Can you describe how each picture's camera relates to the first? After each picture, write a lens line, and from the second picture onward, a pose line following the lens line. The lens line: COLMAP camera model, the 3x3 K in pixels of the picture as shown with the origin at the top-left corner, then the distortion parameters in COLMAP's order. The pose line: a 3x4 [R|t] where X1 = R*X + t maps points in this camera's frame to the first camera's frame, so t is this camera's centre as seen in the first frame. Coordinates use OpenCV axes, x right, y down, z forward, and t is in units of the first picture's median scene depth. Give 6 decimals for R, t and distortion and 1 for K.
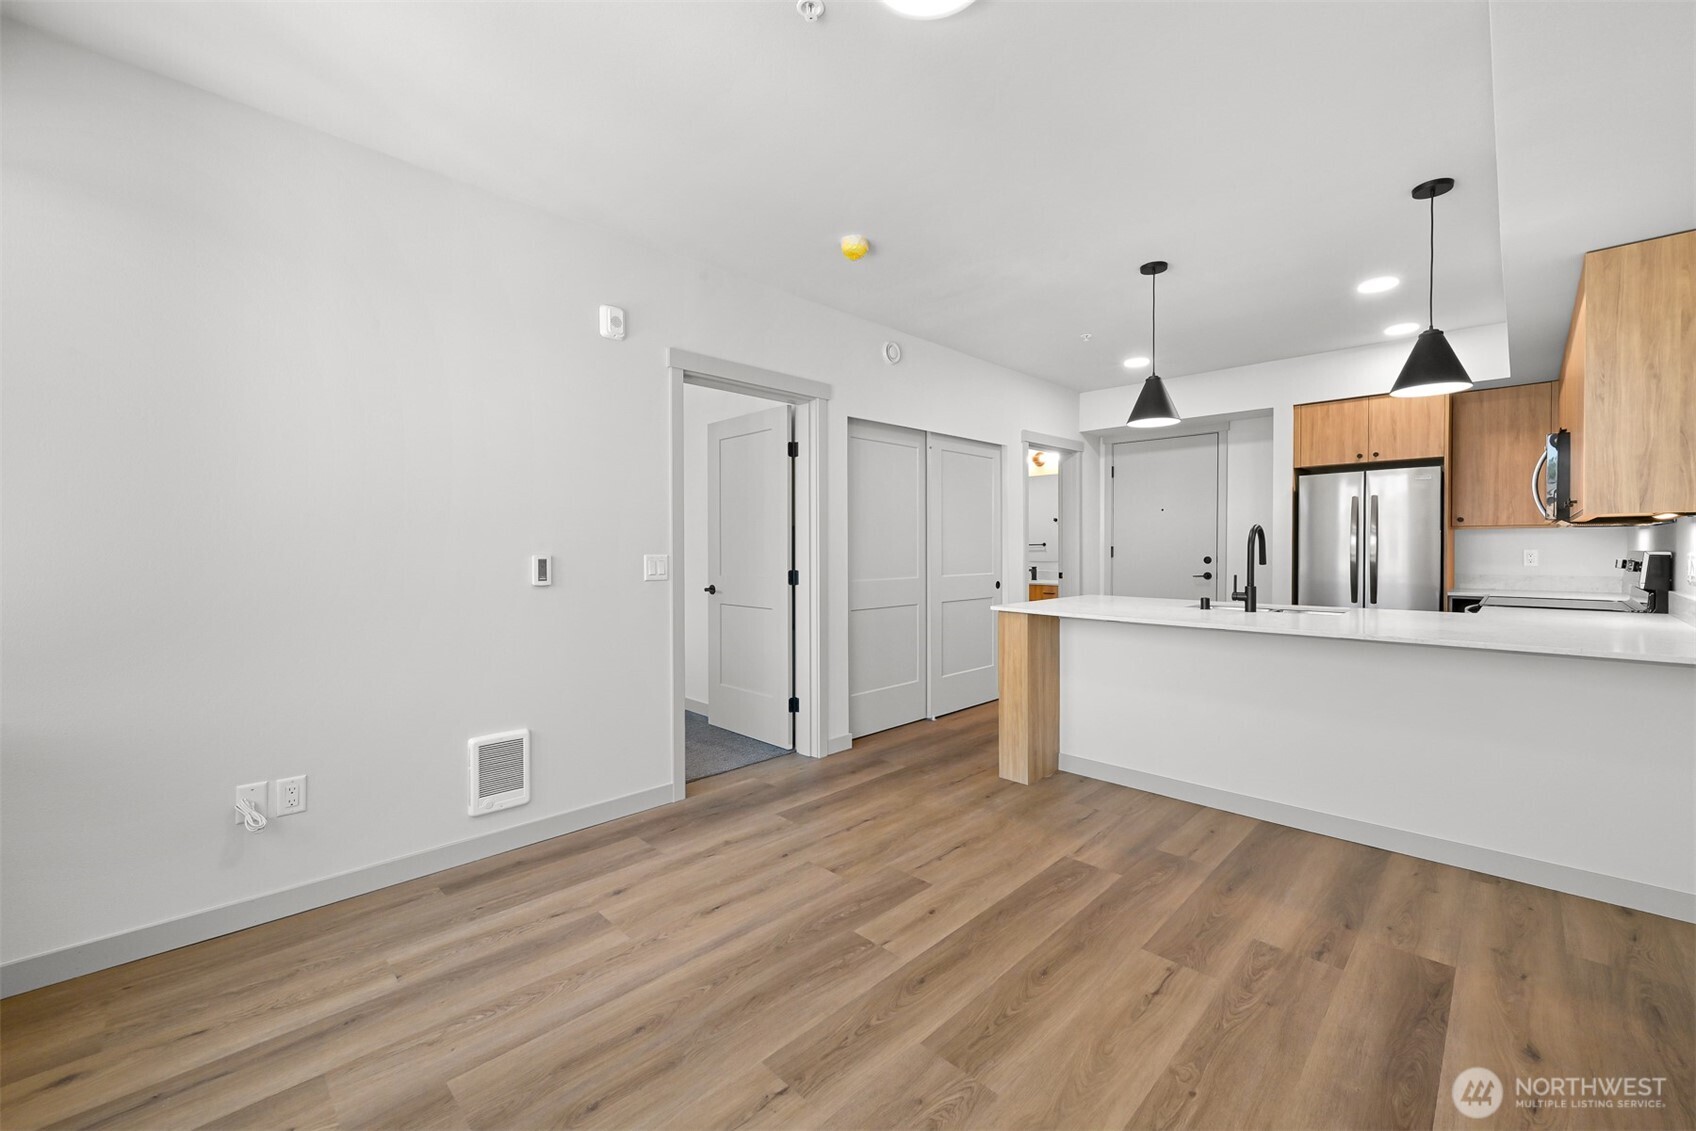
lens RADIAL K [[680.1, 0, 850.4], [0, 680.1, 562.6], [0, 0, 1]] dist [-0.001817, 0.000082]
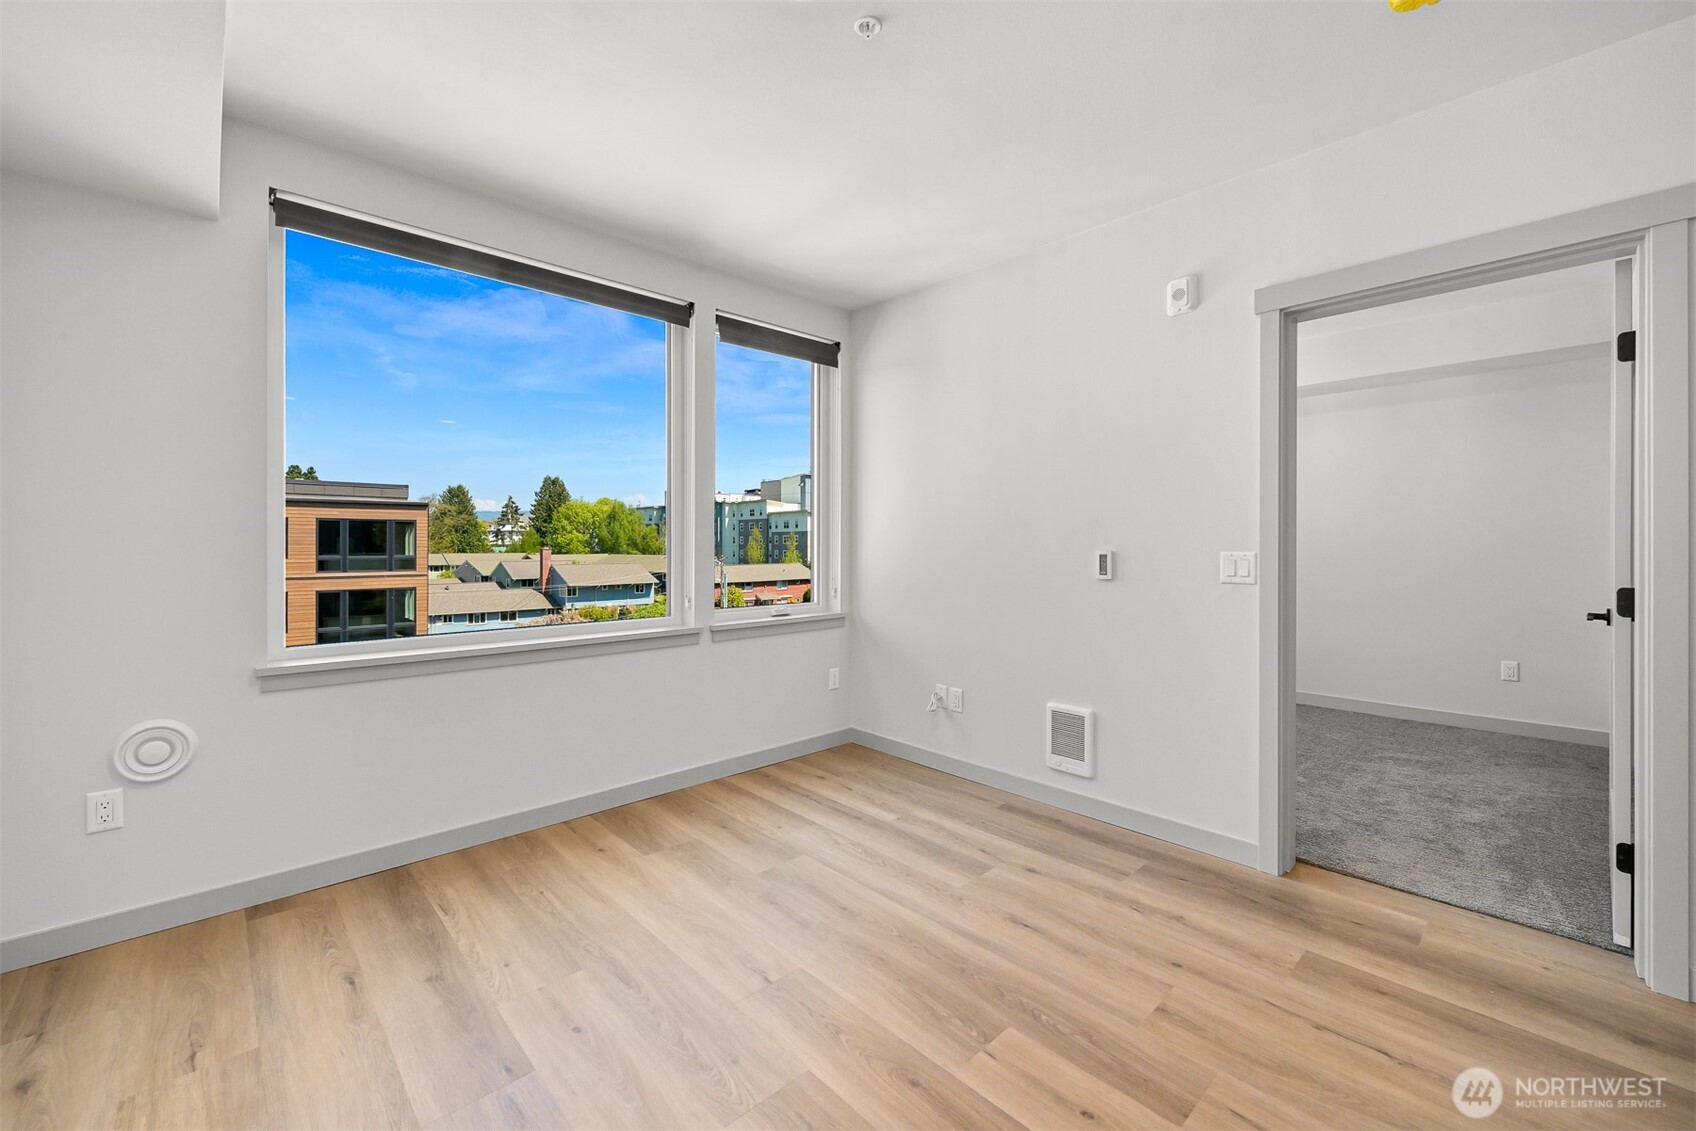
lens RADIAL K [[682.4, 0, 846.7], [0, 682.4, 547.4], [0, 0, 1]] dist [-0.002183, -0.000150]
pose [[-0.036002, 0.005677, -0.999336, 0.630174], [-0.021400, 0.999750, 0.006451, -0.013307], [0.999123, 0.021619, -0.035871, 0.649831]]
